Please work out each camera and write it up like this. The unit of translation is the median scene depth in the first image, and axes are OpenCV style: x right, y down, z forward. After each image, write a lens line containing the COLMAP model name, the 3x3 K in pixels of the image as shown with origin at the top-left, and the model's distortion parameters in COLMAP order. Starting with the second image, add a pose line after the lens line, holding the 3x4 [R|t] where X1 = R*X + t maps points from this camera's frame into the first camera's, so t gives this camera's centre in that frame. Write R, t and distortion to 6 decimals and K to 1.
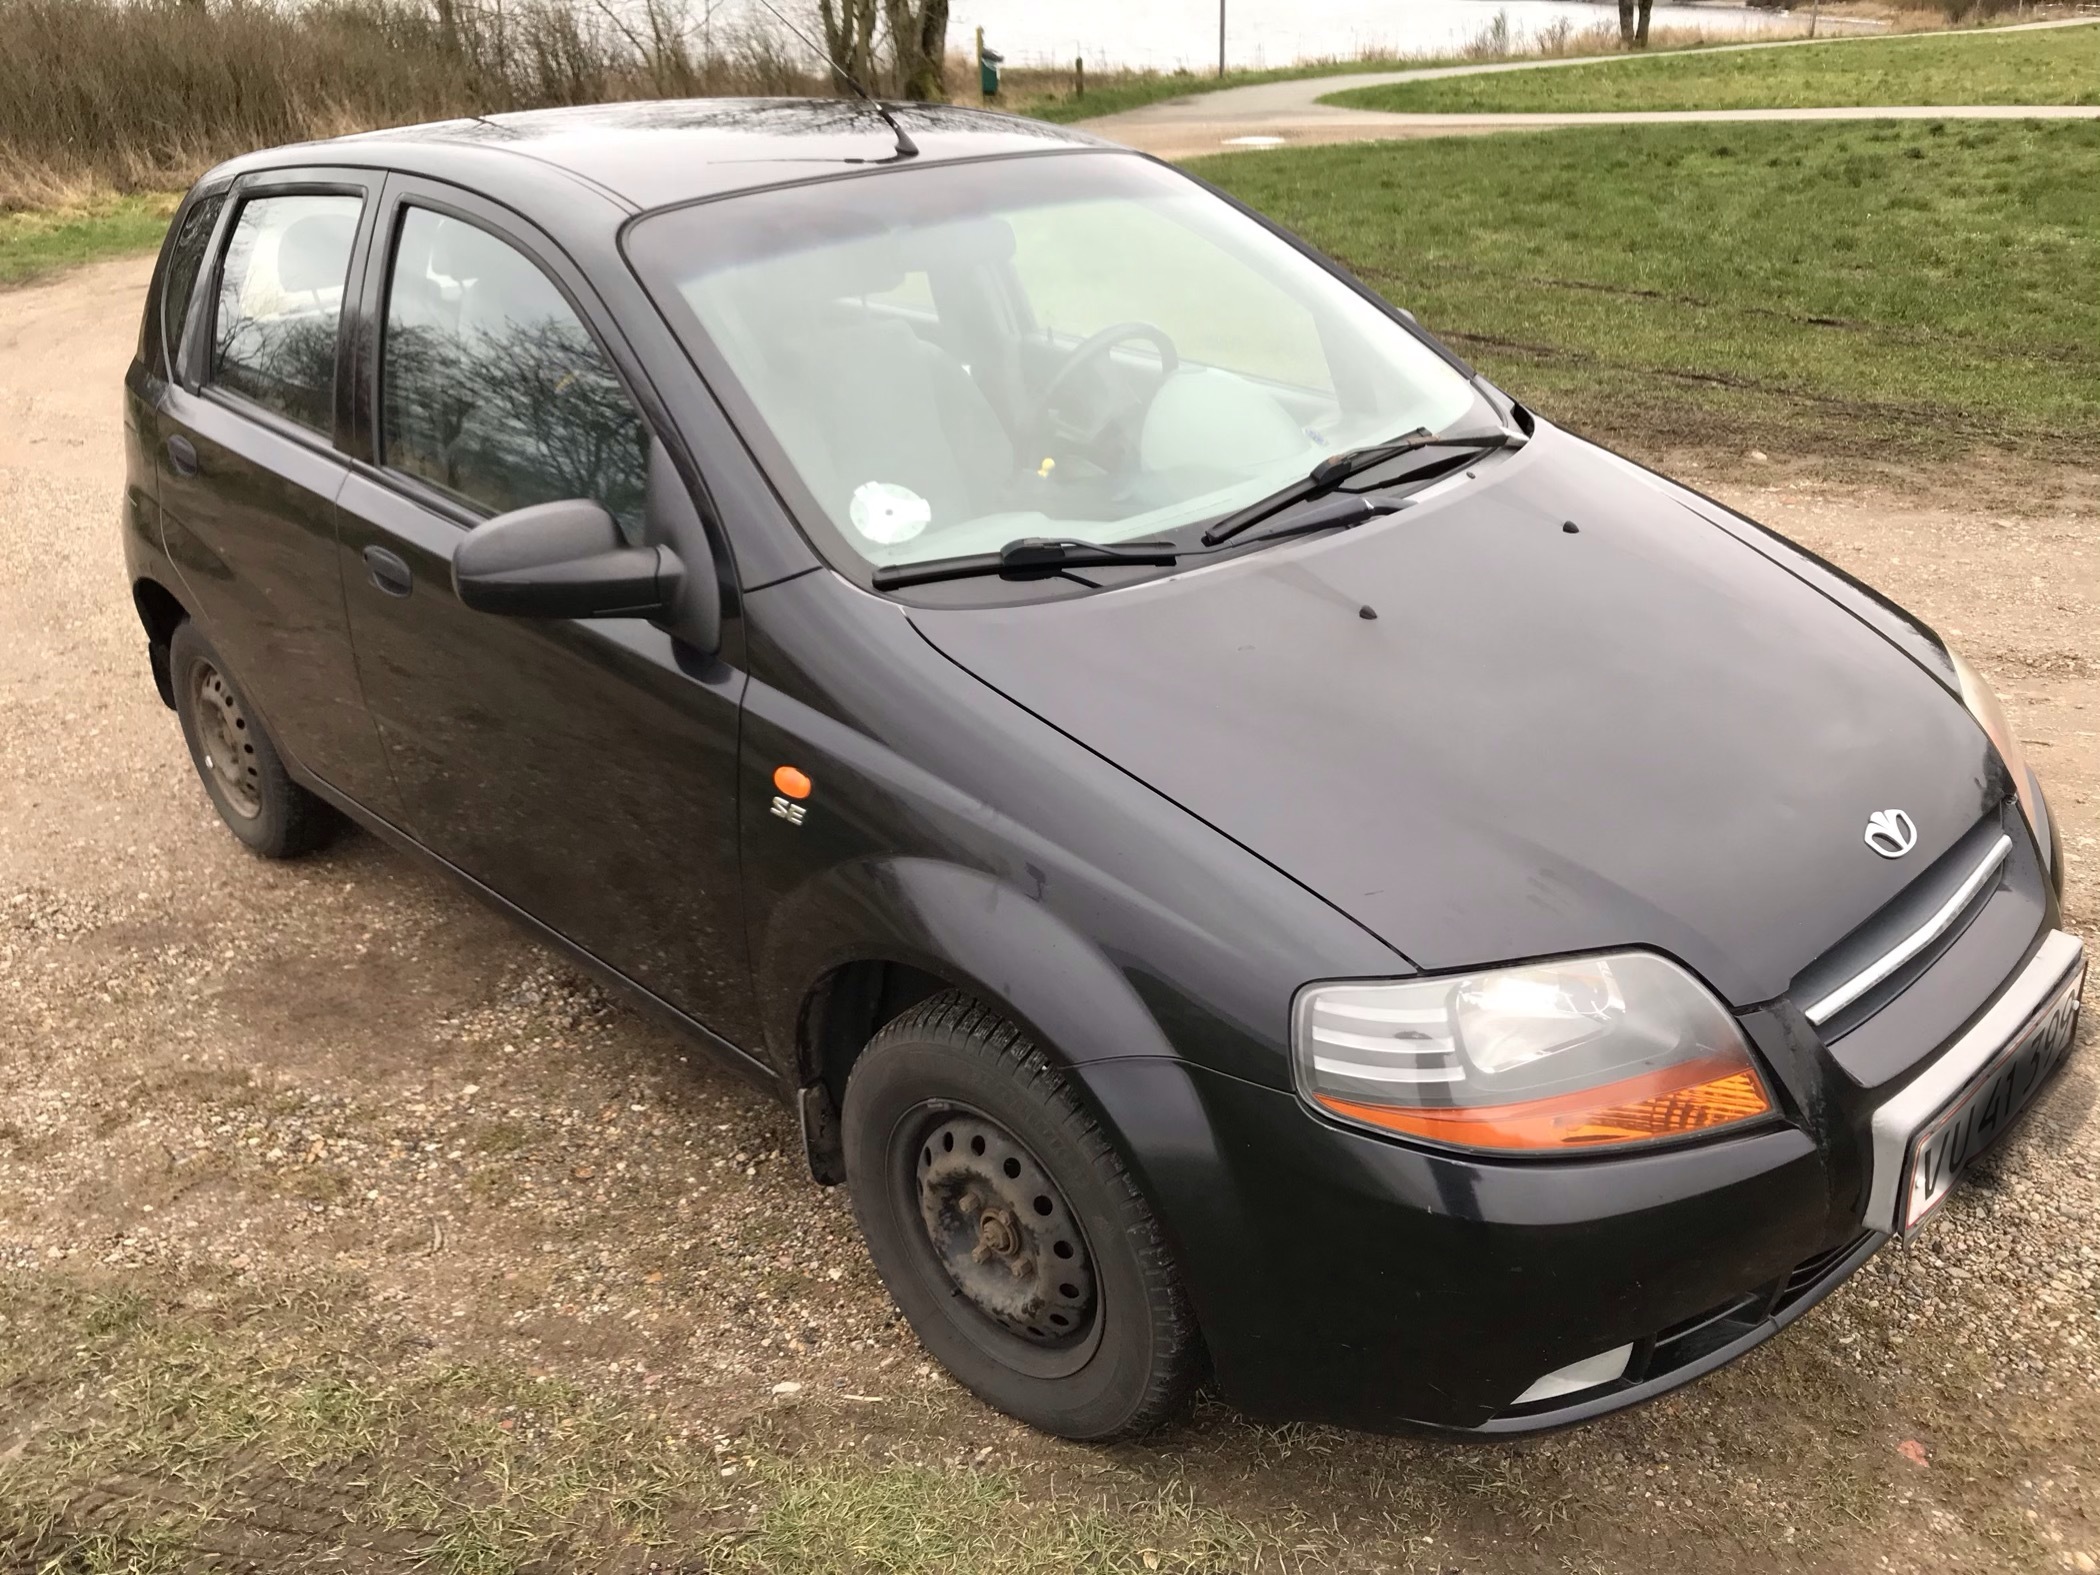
lens RADIAL K [[1696.8, 0, 1062.3], [0, 1696.8, 793.1], [0, 0, 1]] dist [0.012712, 0.004407]
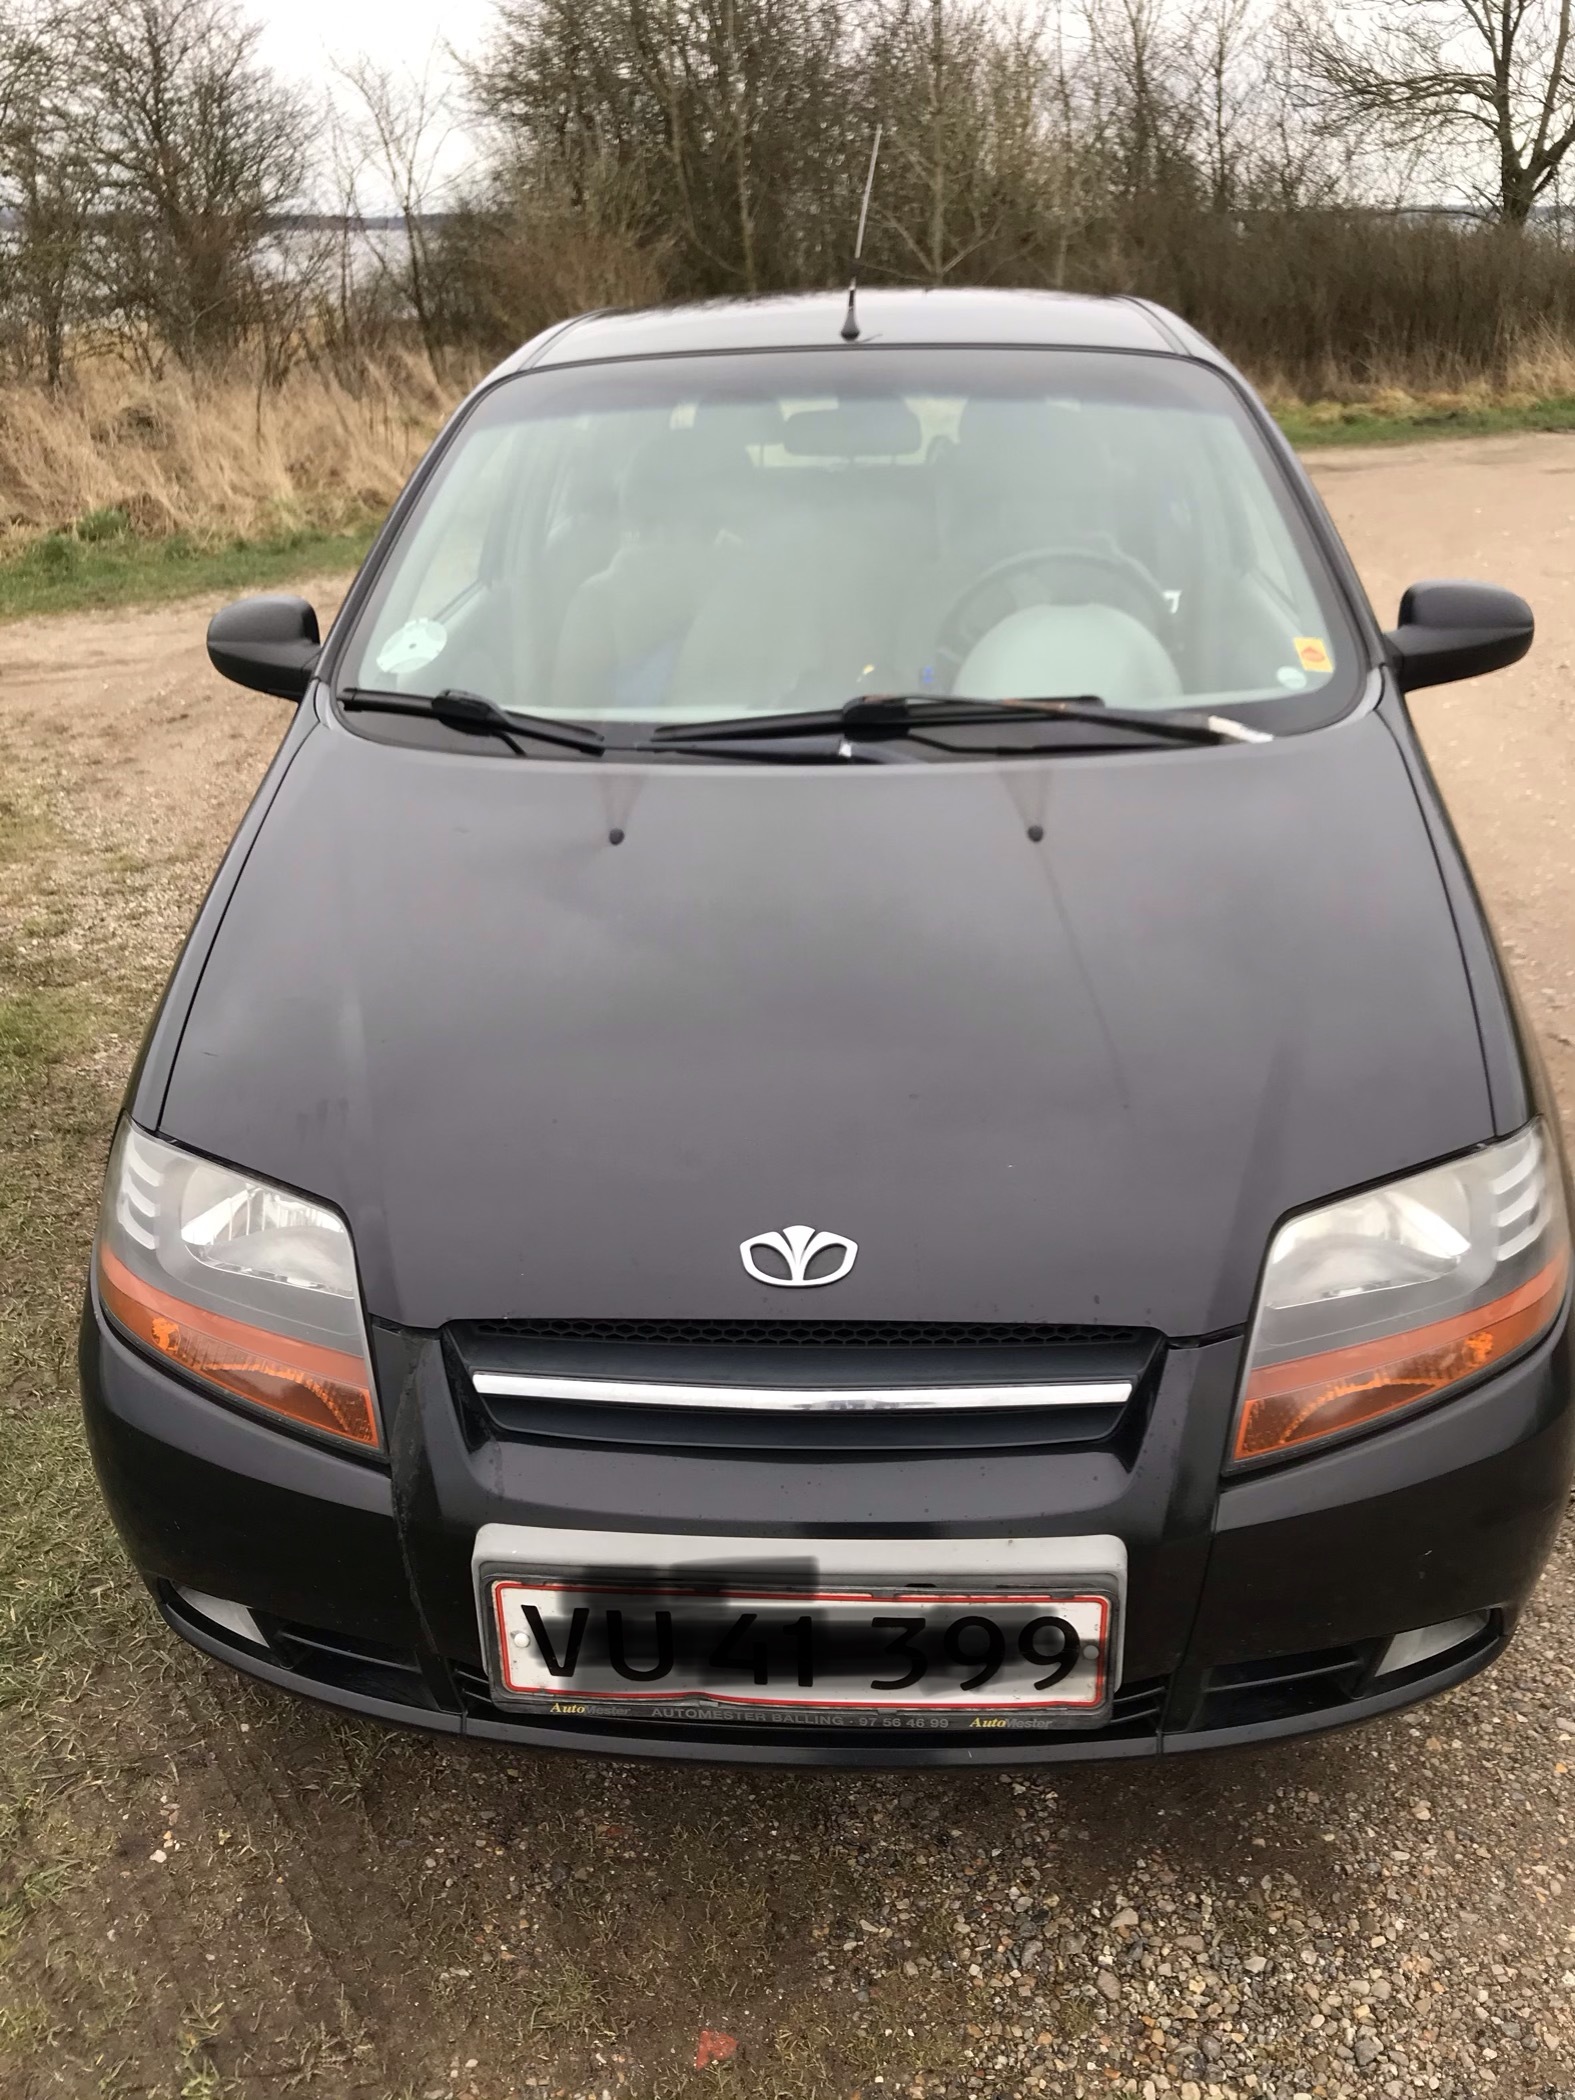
lens RADIAL K [[1696.8, 0, 797.6], [0, 1696.8, 1042.6], [0, 0, 1]] dist [0.012712, 0.004407]
pose [[0.679596, 0.320261, -0.659986, 0.845703], [-0.312136, 0.940407, 0.134926, -0.148490], [0.663867, 0.114311, 0.739062, 0.386273]]
